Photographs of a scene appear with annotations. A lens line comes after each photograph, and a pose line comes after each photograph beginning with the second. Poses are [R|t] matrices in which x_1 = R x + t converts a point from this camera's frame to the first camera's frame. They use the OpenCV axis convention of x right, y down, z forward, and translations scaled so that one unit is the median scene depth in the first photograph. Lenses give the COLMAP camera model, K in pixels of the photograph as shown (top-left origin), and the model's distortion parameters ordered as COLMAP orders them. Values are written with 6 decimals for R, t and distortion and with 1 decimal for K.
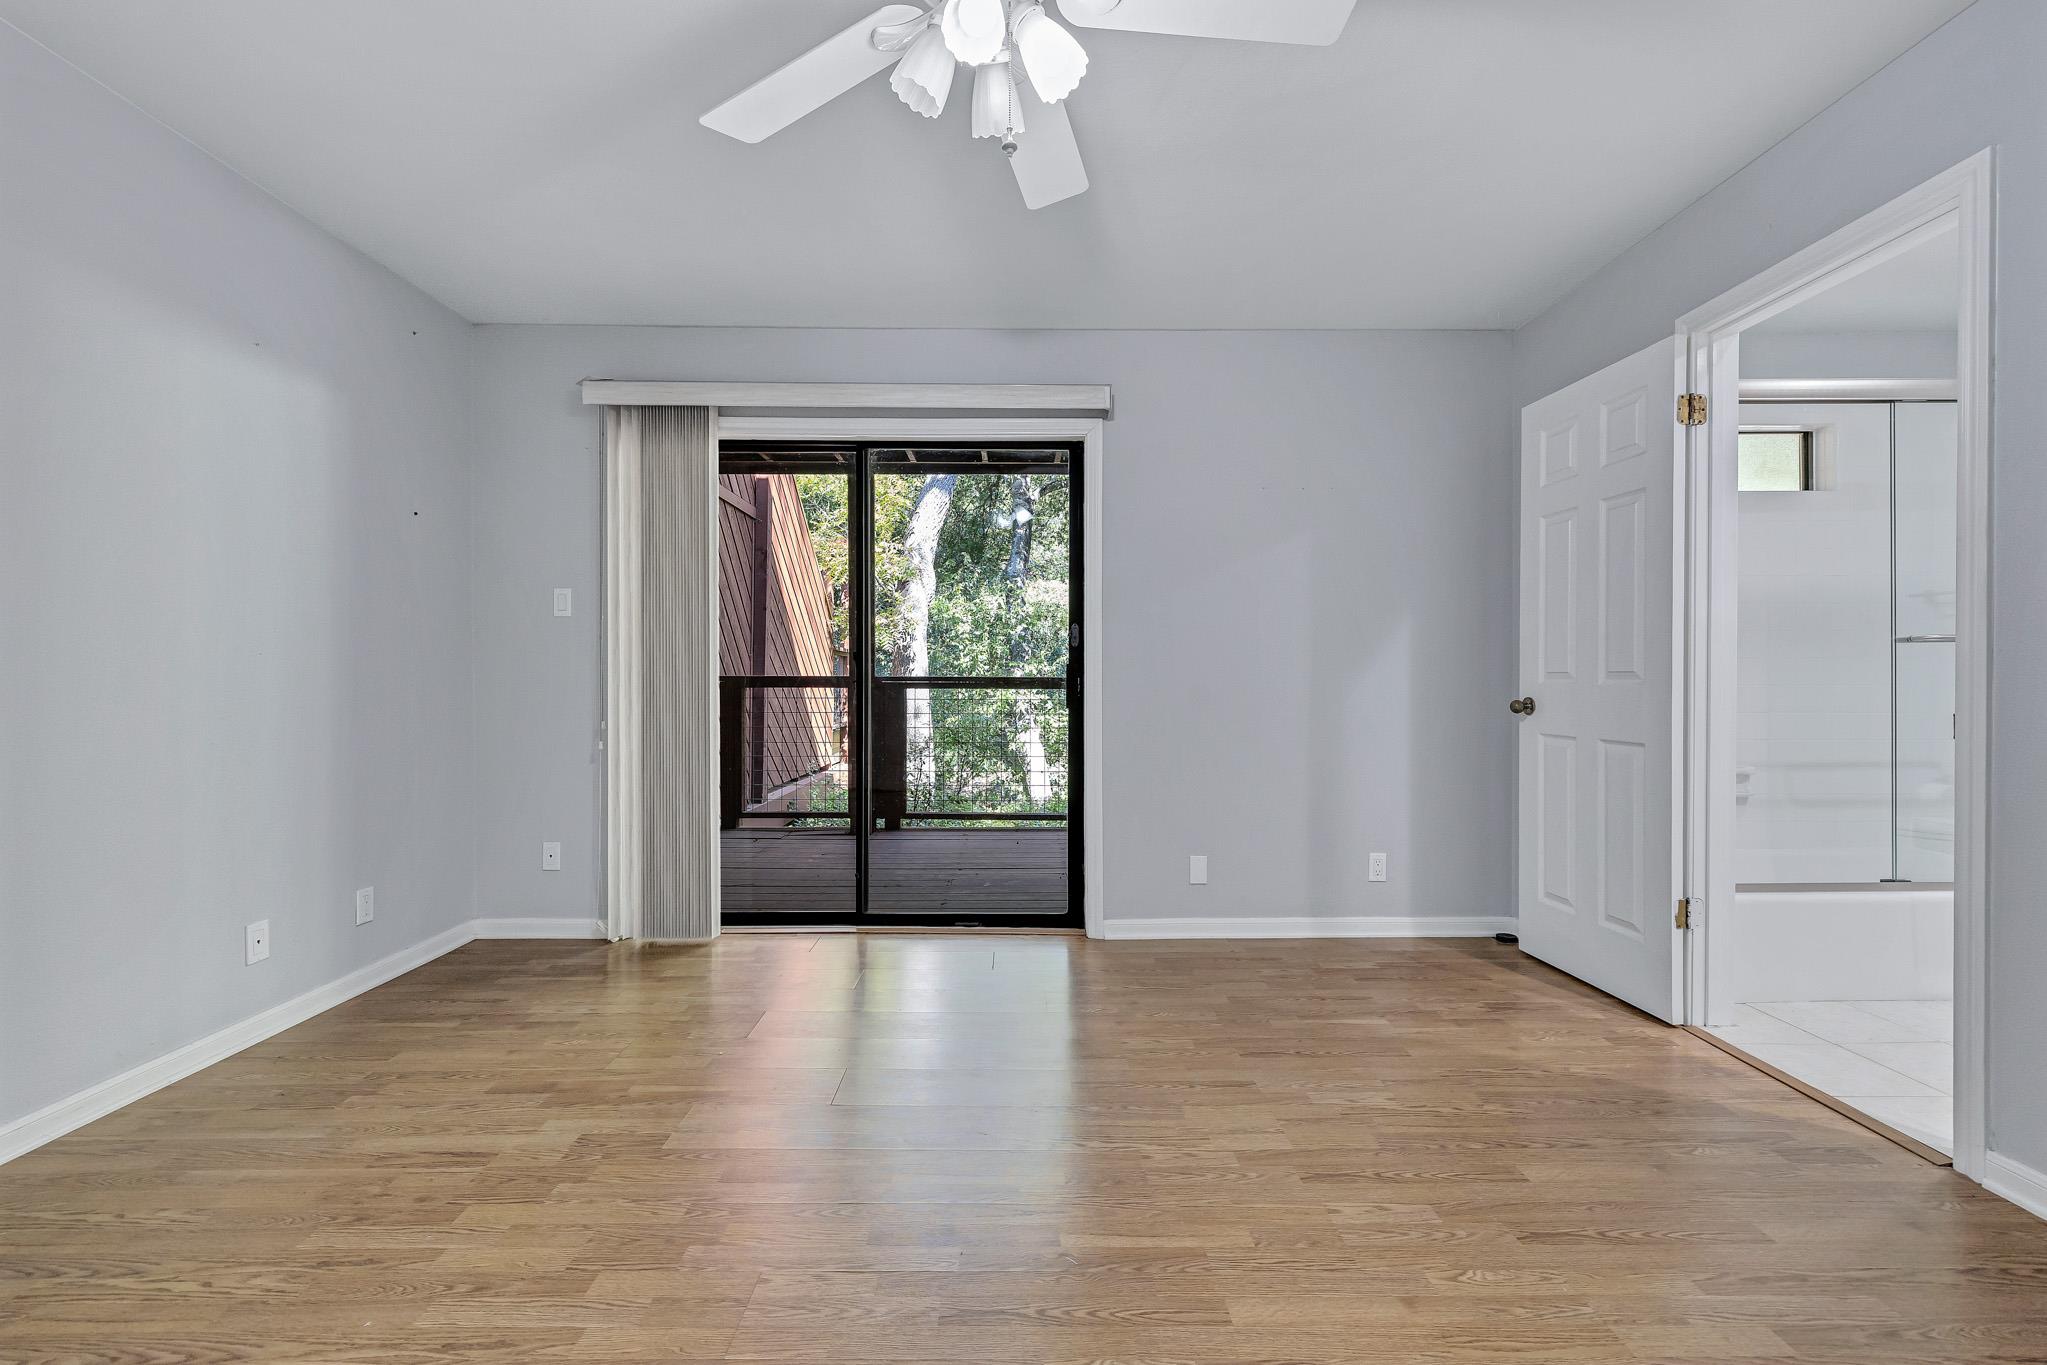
lens RADIAL K [[855.3, 0, 1023.3], [0, 855.3, 674.9], [0, 0, 1]] dist [0.001259, -0.000038]
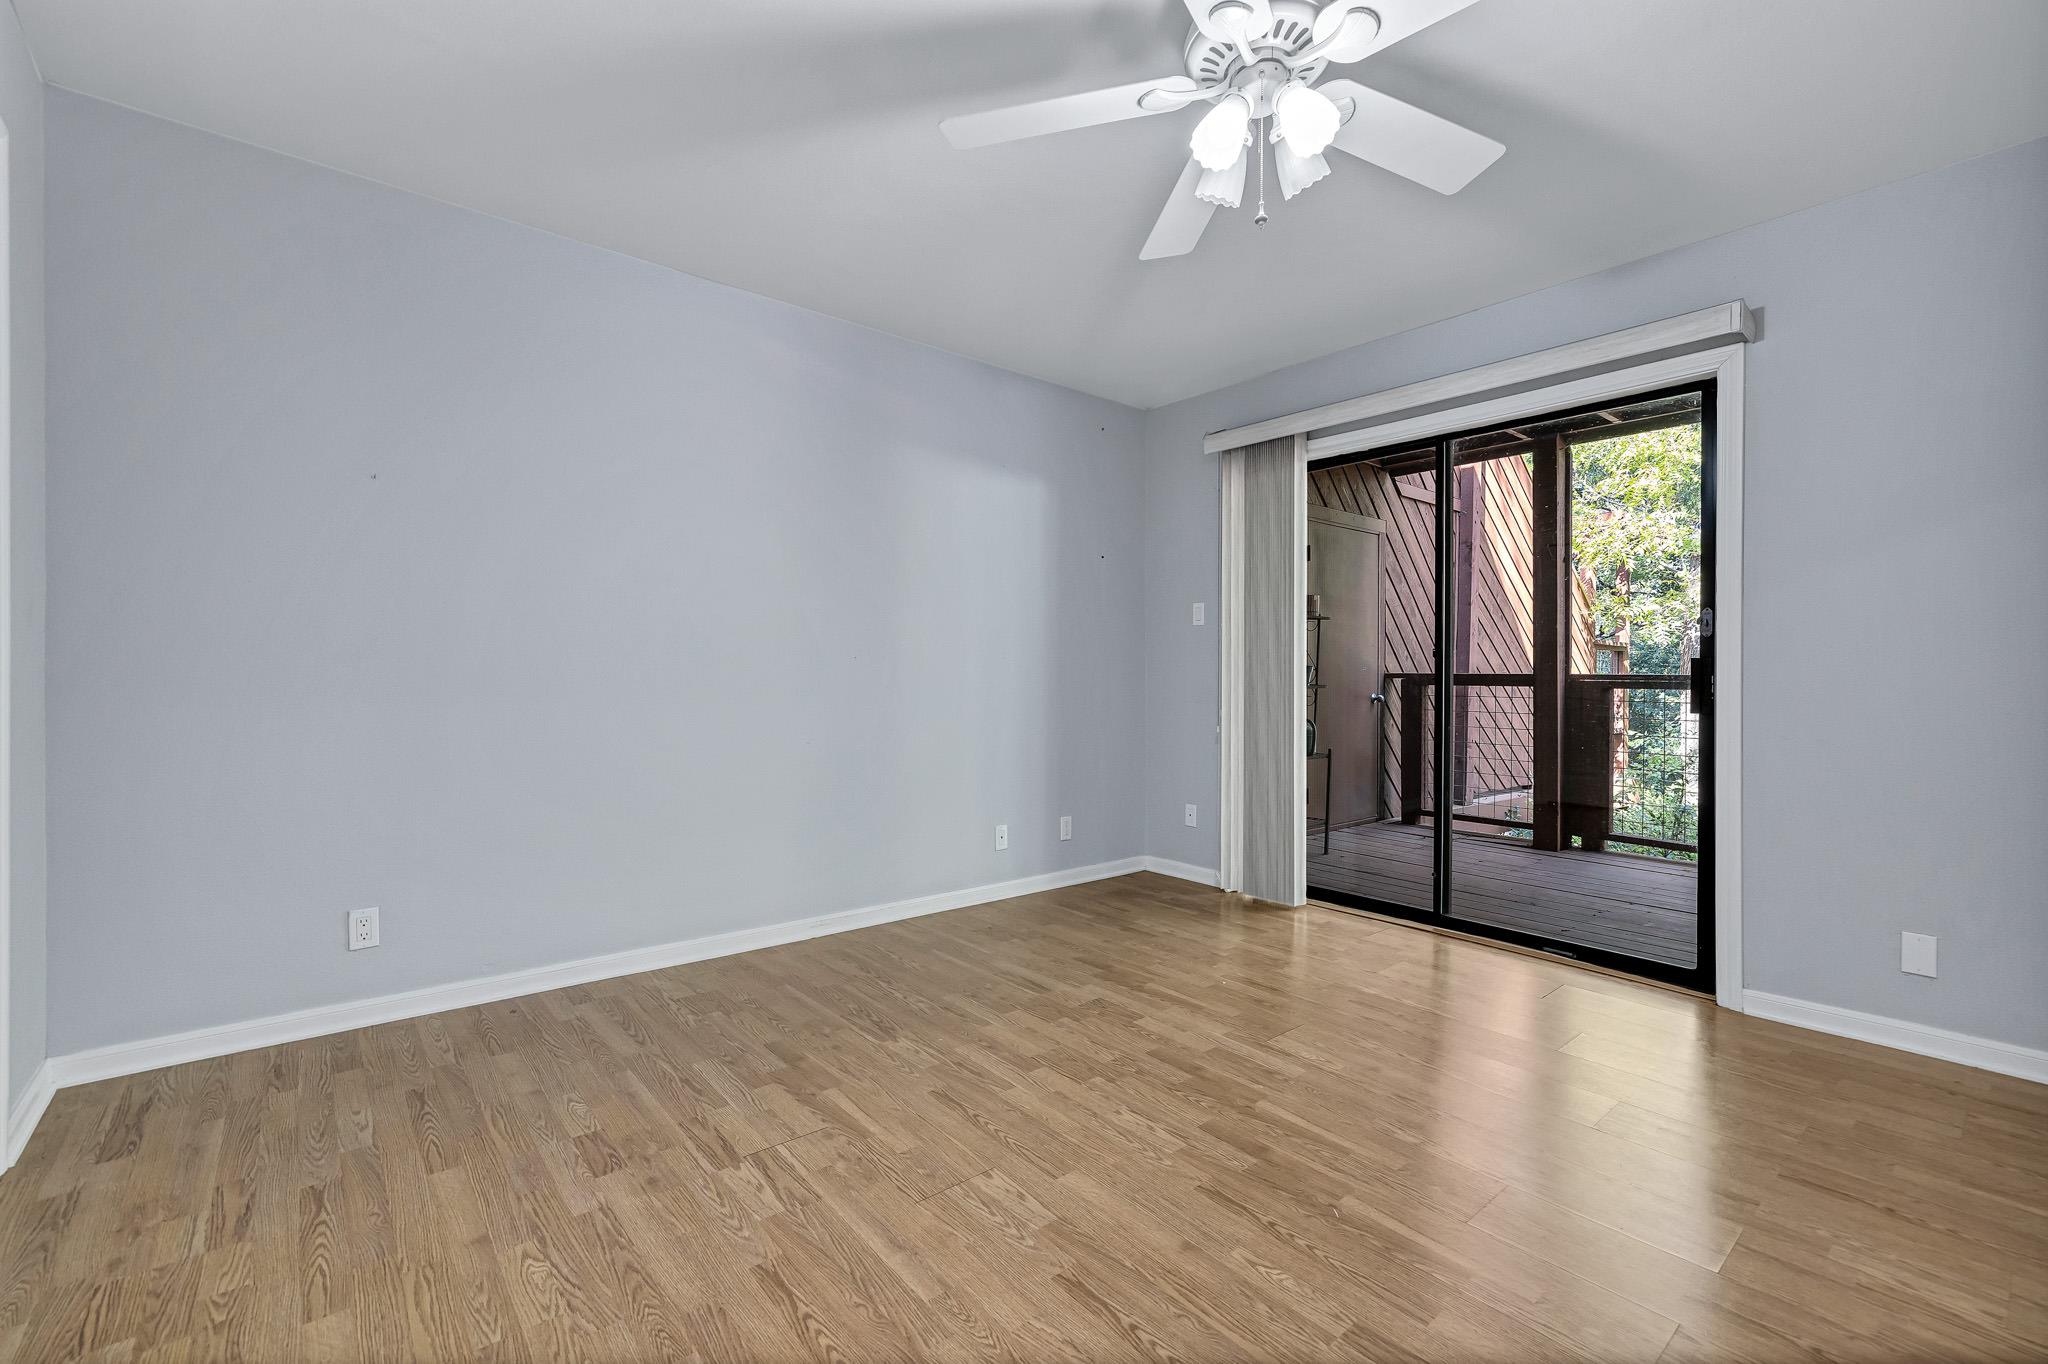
lens RADIAL K [[865.0, 0, 1031.9], [0, 865.0, 666.9], [0, 0, 1]] dist [0.001658, 0.000263]
pose [[0.640086, -0.003782, -0.768294, 0.305320], [-0.001391, 0.999981, -0.006081, 0.001080], [0.768302, 0.004961, 0.640069, 0.000917]]
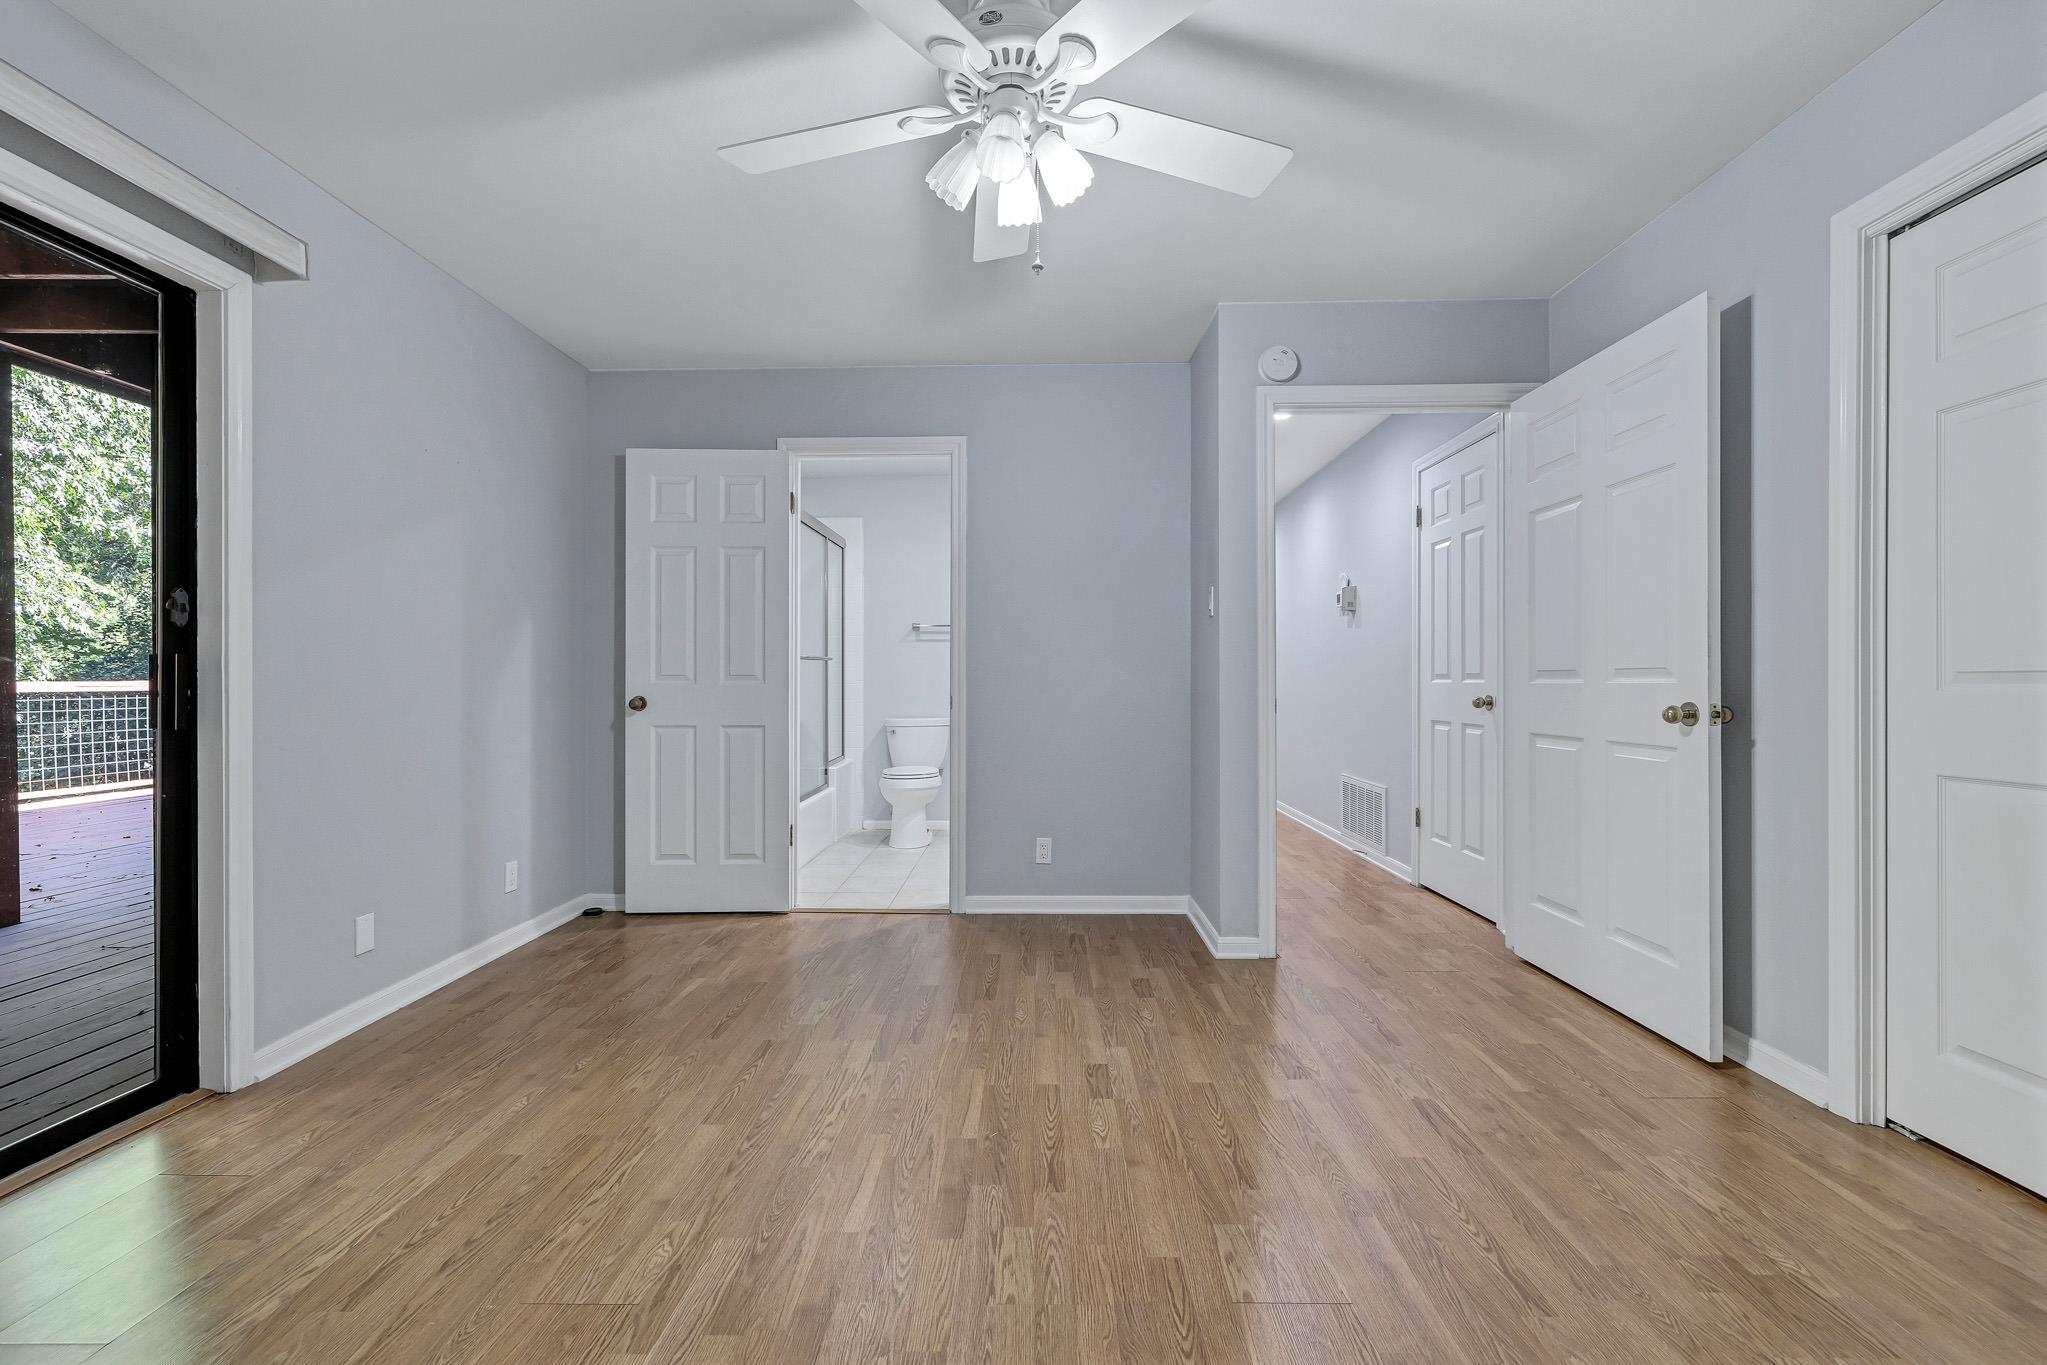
lens RADIAL K [[860.2, 0, 1025.7], [0, 860.2, 683.5], [0, 0, 1]] dist [0.000659, -0.000257]
pose [[0.024143, -0.000303, 0.999708, -0.570875], [-0.004257, 0.999991, 0.000406, 0.006936], [-0.999699, -0.004265, 0.024142, 0.433139]]
